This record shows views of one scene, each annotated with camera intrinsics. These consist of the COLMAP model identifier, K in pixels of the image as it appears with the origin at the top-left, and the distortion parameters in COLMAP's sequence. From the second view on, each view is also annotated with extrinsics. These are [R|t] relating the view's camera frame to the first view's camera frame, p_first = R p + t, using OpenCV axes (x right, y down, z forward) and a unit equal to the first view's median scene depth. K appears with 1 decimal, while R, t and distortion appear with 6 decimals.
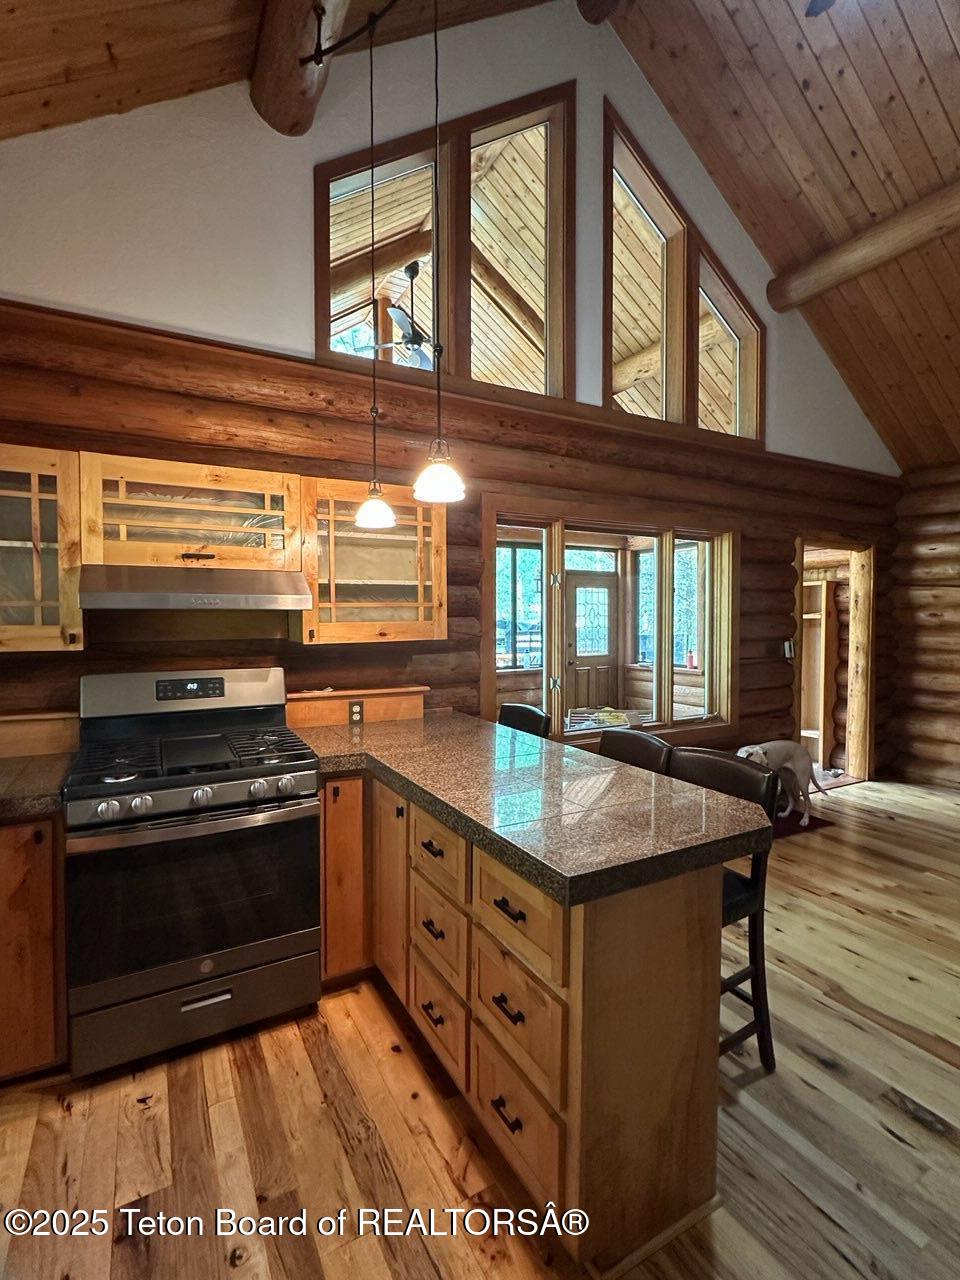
lens RADIAL K [[600.5, 0, 473.3], [0, 600.5, 639.7], [0, 0, 1]] dist [-0.014879, 0.000395]
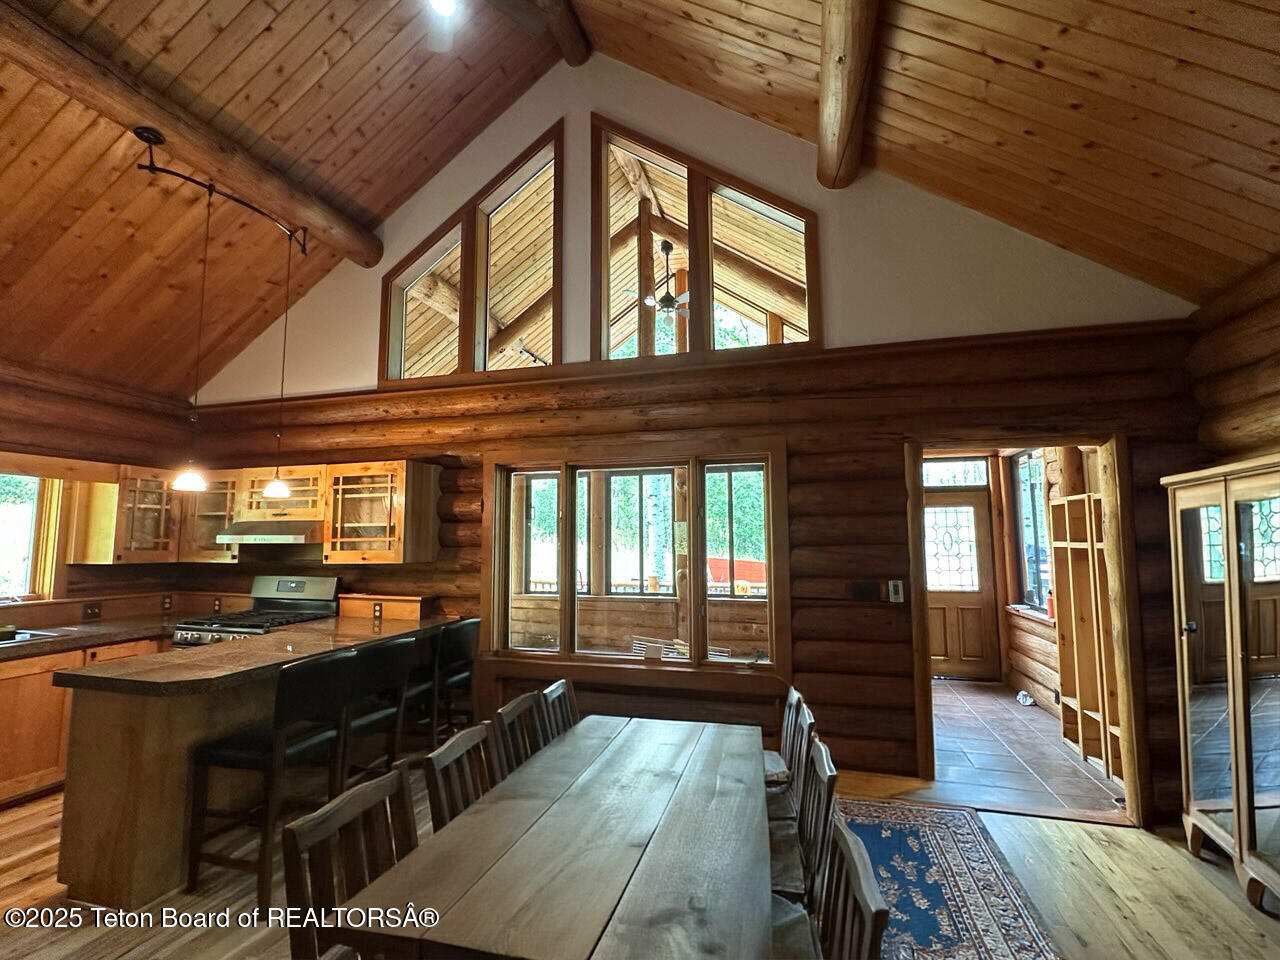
lens RADIAL K [[600.5, 0, 634.8], [0, 600.5, 477.9], [0, 0, 1]] dist [-0.014879, 0.000395]
pose [[0.714216, -0.072734, -0.696136, 1.211862], [-0.023917, 0.991469, -0.128130, -0.029013], [0.699516, 0.108162, 0.706384, 0.321220]]
